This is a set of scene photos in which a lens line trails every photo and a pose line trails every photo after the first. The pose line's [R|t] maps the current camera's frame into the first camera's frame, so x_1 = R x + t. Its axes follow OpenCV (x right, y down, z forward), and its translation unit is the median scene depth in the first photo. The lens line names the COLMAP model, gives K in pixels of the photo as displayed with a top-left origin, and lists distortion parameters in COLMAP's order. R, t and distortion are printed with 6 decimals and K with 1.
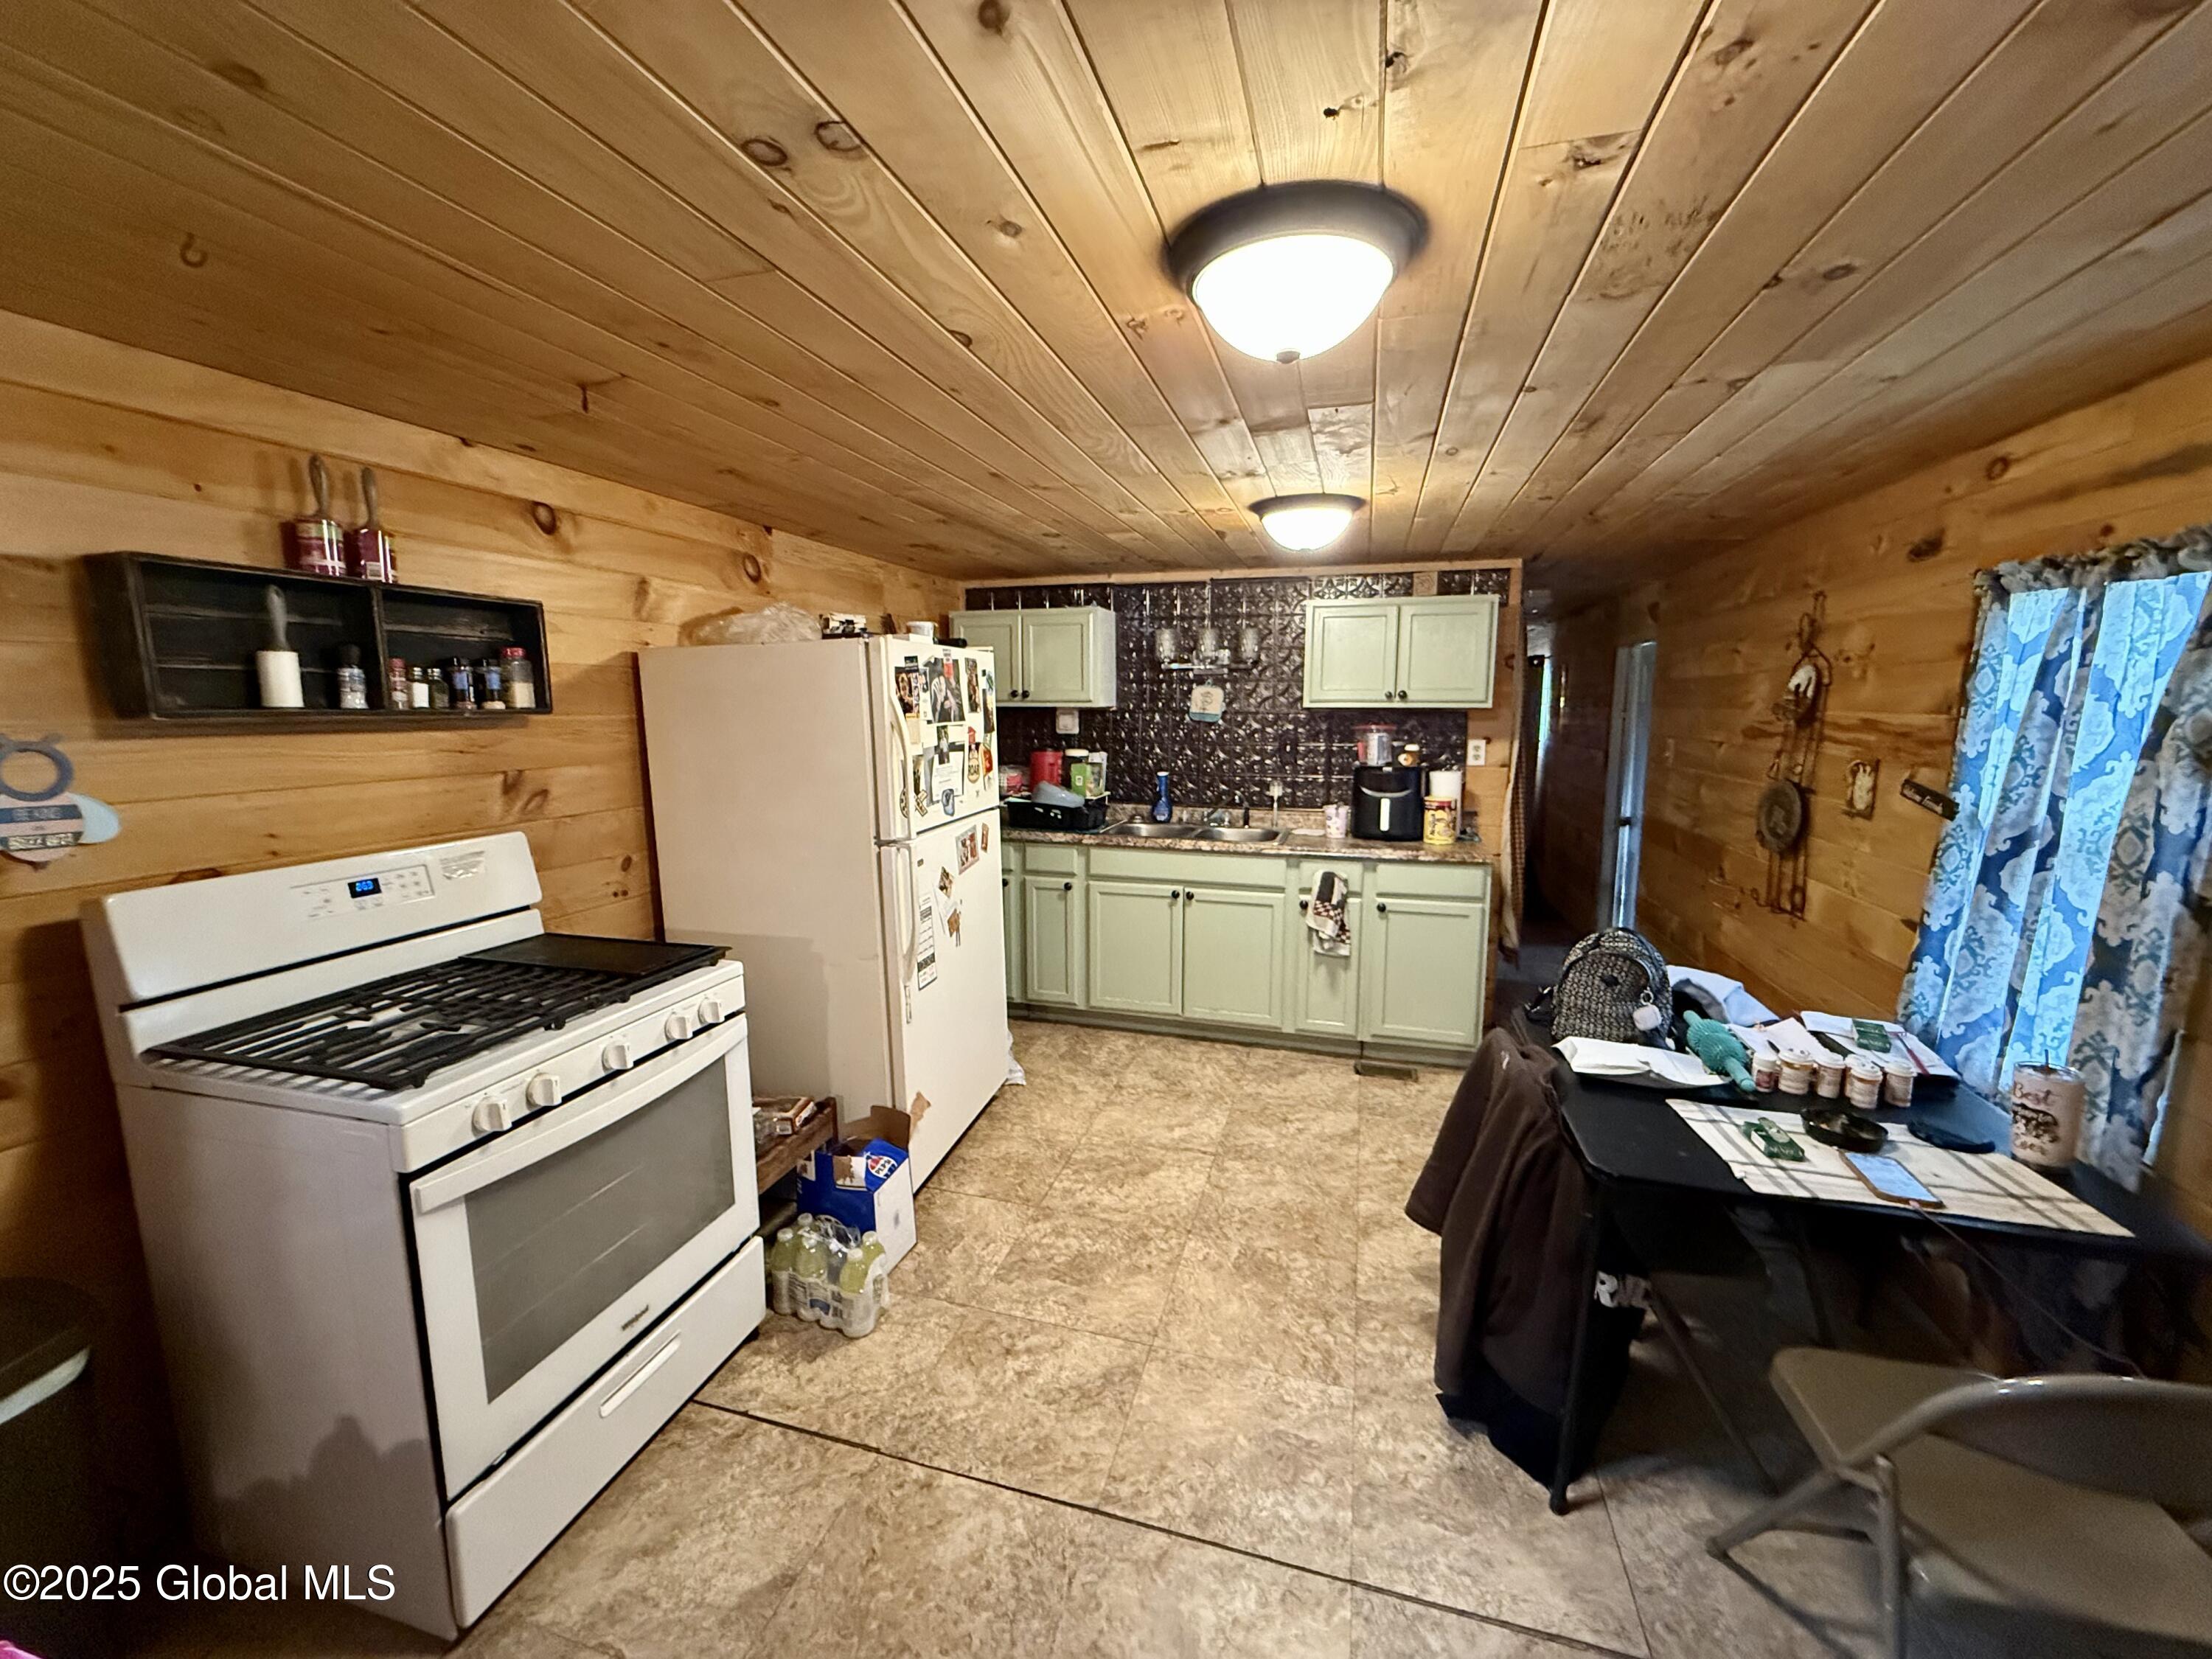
lens RADIAL K [[871.1, 0, 1109.6], [0, 871.1, 828.1], [0, 0, 1]] dist [0.002340, 0.000056]
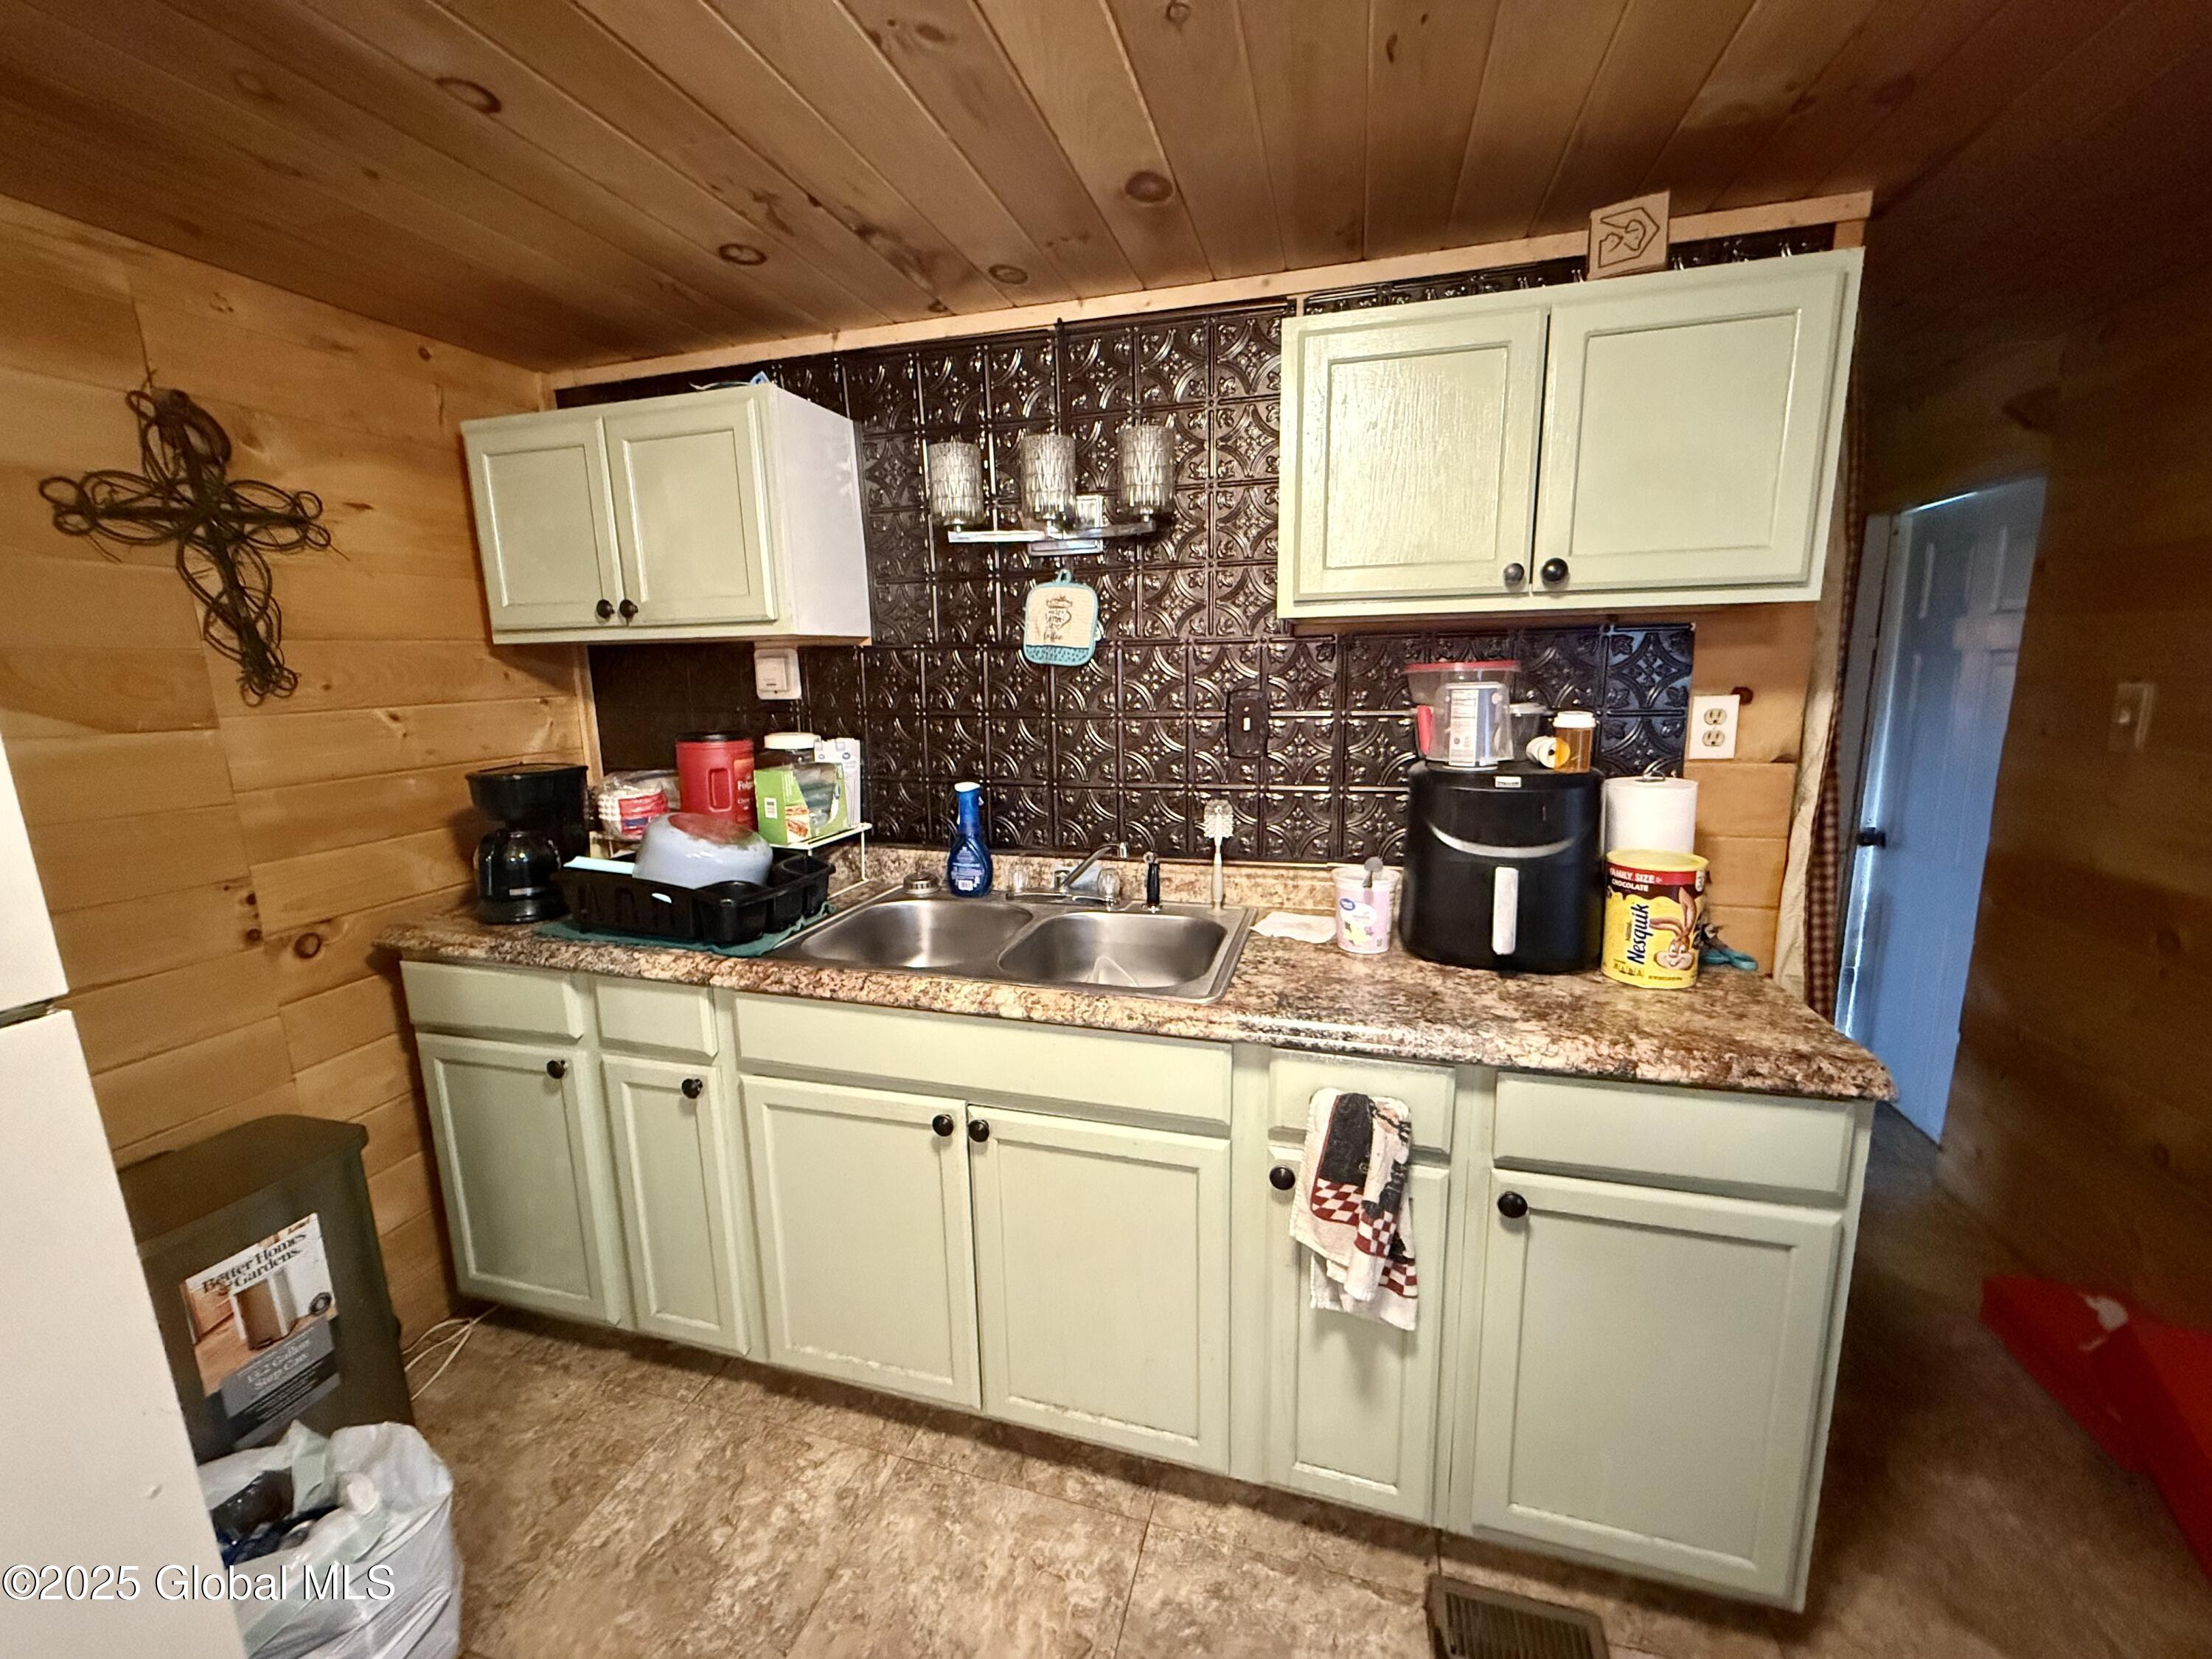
lens RADIAL K [[871.1, 0, 1107.1], [0, 871.1, 826.0], [0, 0, 1]] dist [0.002340, 0.000056]
pose [[0.999766, -0.021205, 0.004202, 0.140878], [0.021012, 0.998909, 0.041711, -0.063932], [-0.005082, -0.041613, 0.999121, 0.599991]]
